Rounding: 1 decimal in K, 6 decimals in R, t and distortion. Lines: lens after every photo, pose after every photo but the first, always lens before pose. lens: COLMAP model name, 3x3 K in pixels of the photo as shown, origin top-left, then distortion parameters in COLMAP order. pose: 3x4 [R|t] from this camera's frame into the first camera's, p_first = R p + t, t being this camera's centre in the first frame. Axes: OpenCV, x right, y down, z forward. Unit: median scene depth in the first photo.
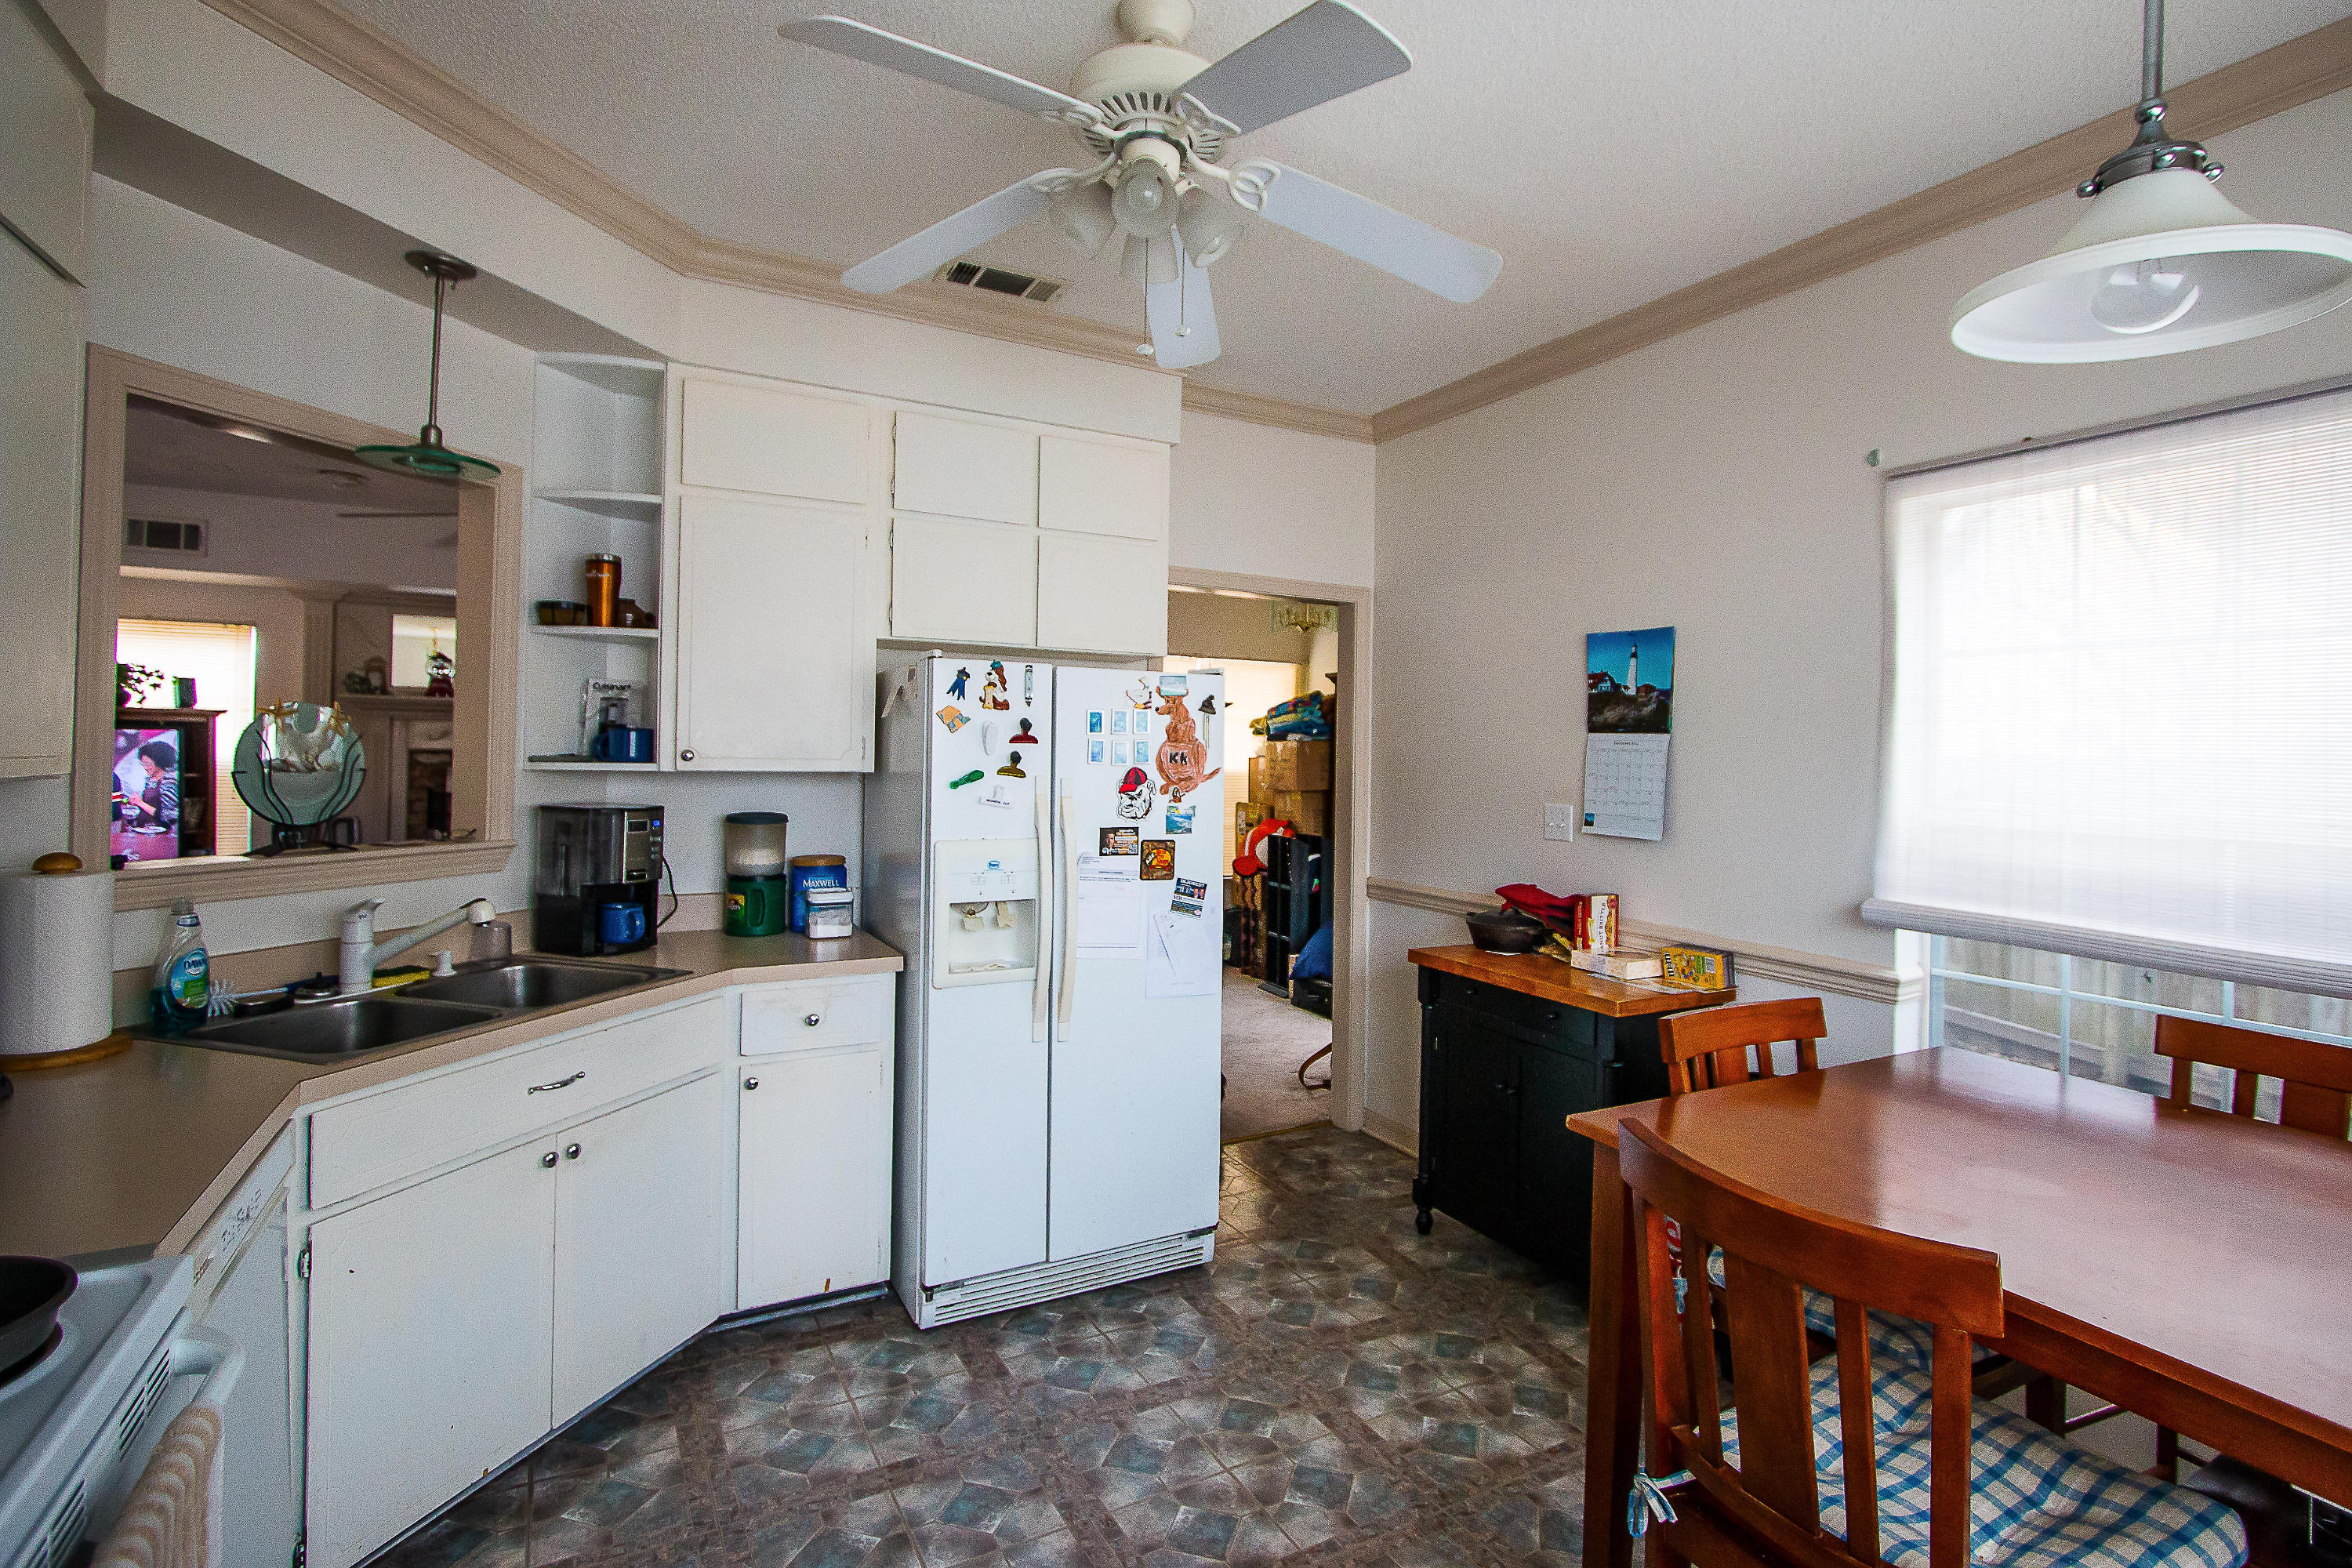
lens RADIAL K [[1113.2, 0, 1182.7], [0, 1113.2, 756.0], [0, 0, 1]] dist [-0.000596, -0.000115]
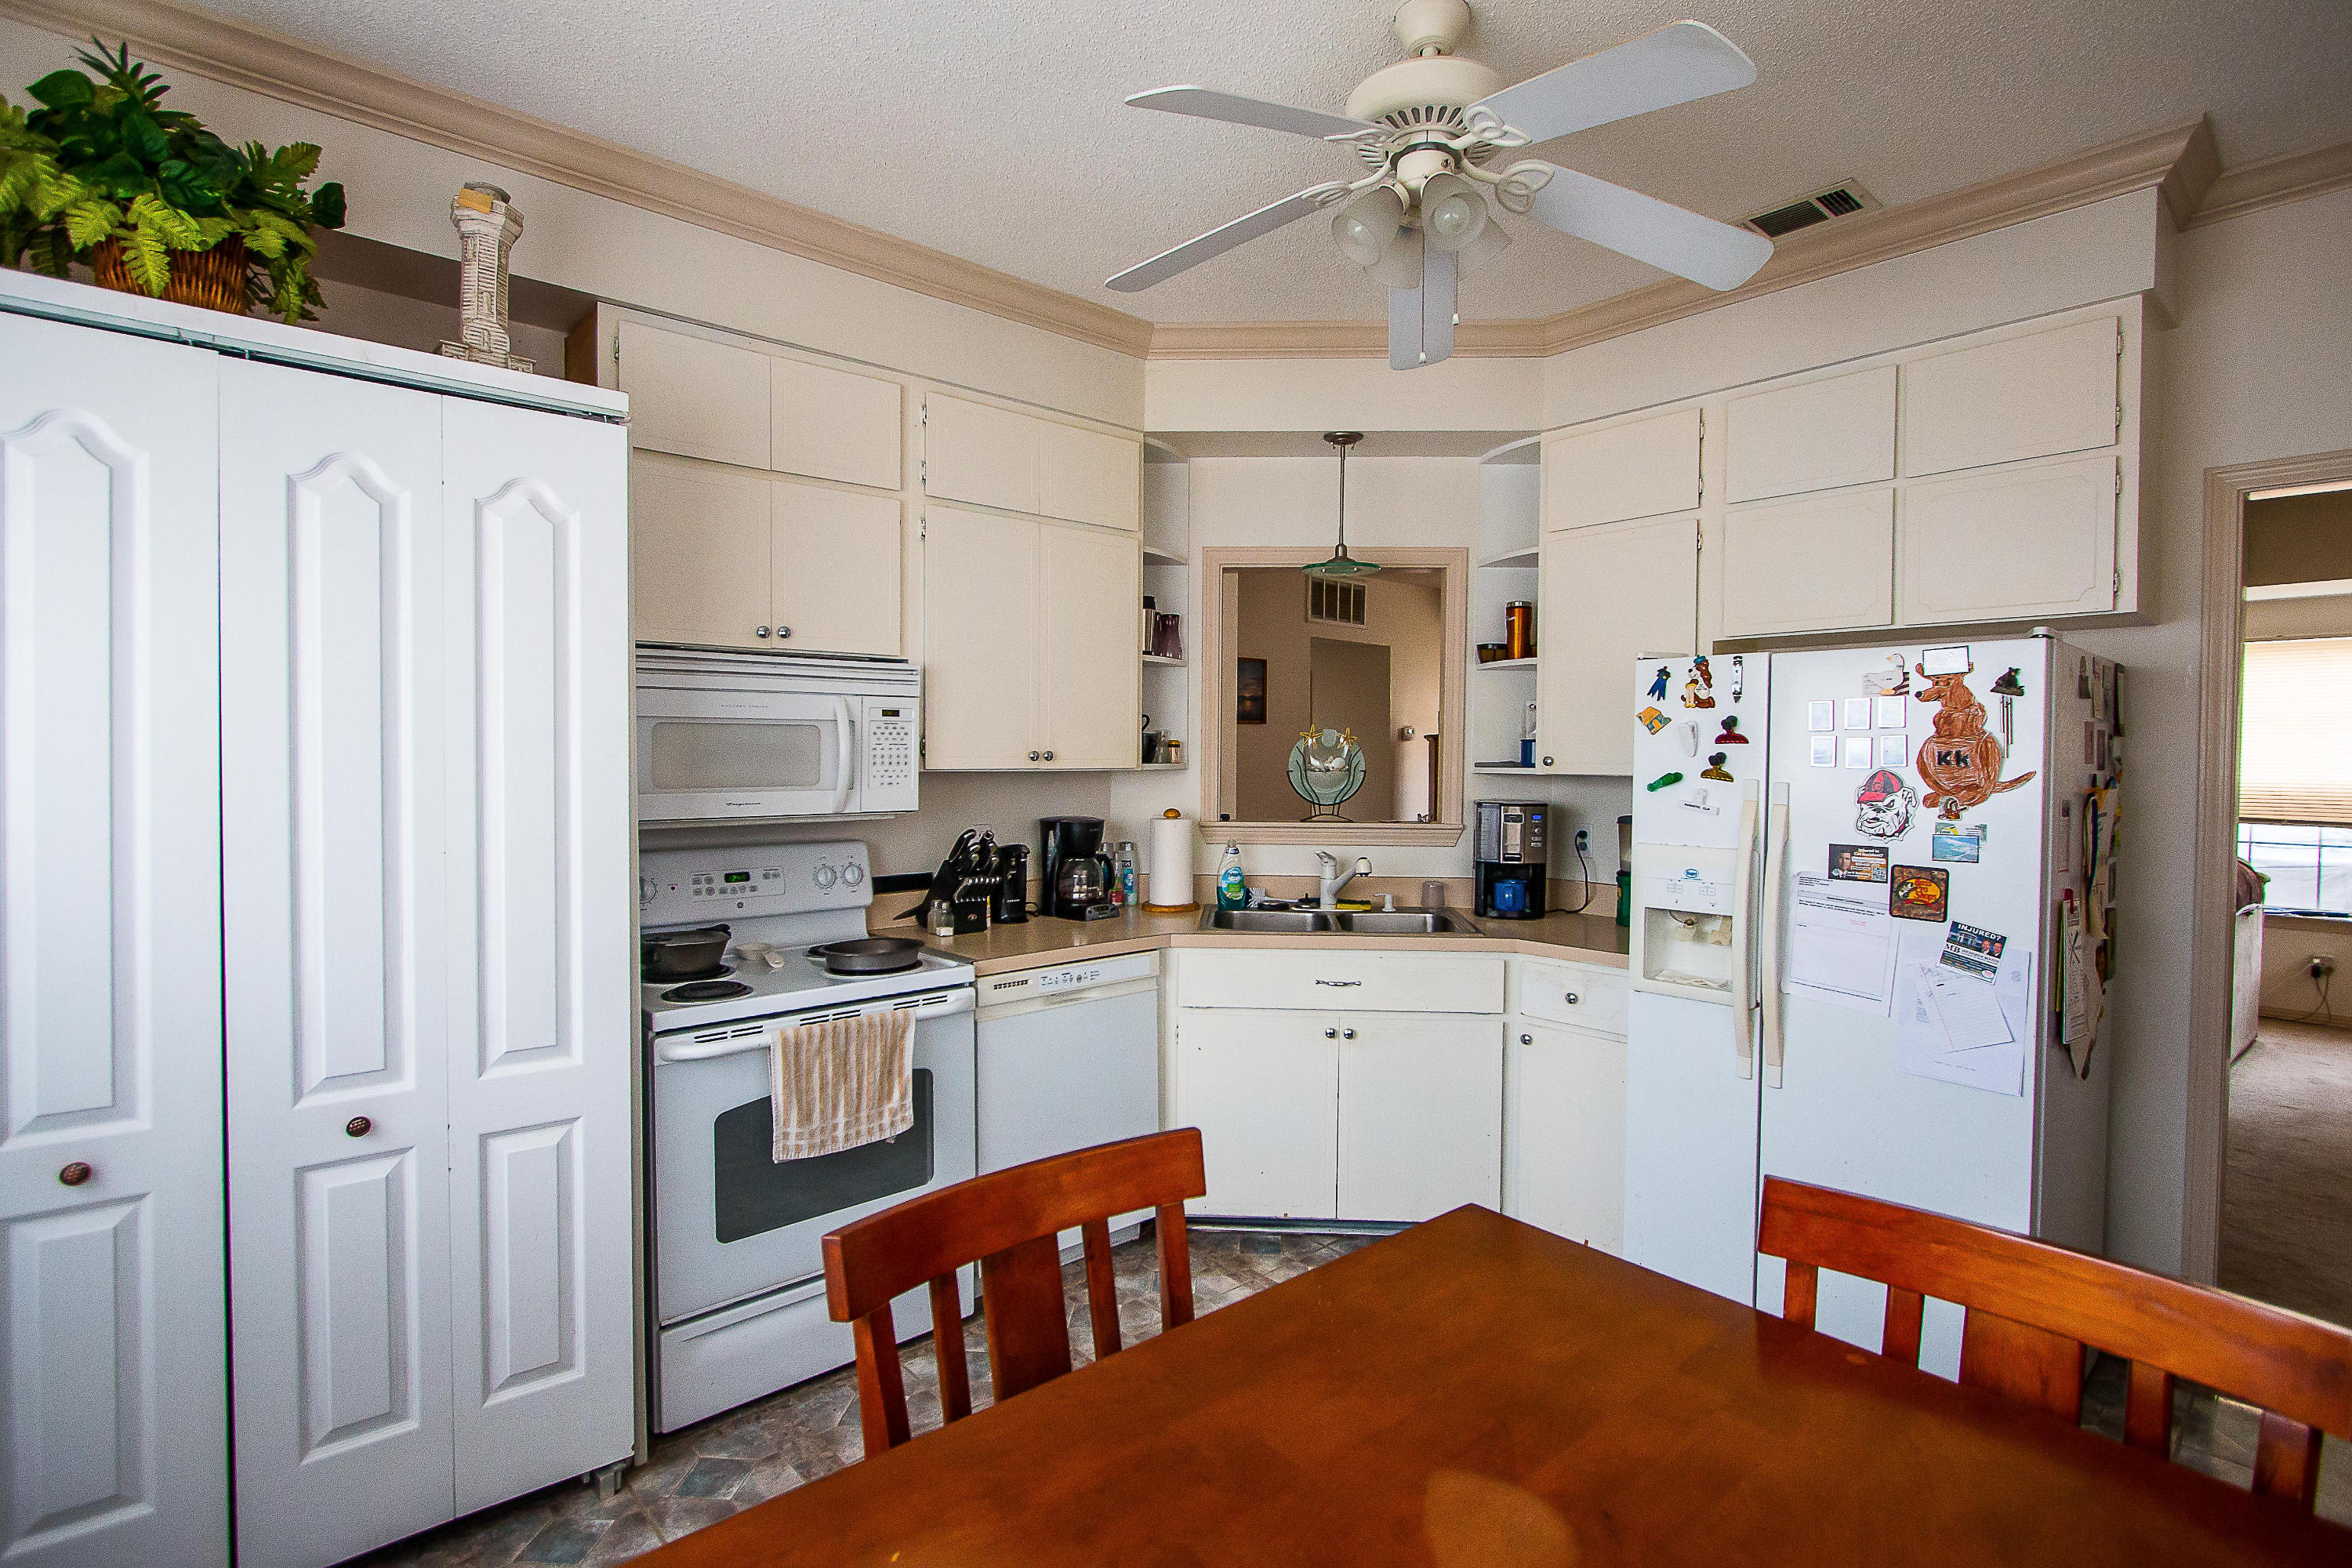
lens RADIAL K [[1105.9, 0, 1194.4], [0, 1105.9, 788.8], [0, 0, 1]] dist [-0.010289, -0.000519]
pose [[0.242625, 0.013688, -0.970024, 0.600443], [-0.005801, 0.999903, 0.012659, 0.015929], [0.970103, 0.002556, 0.242681, 0.348314]]
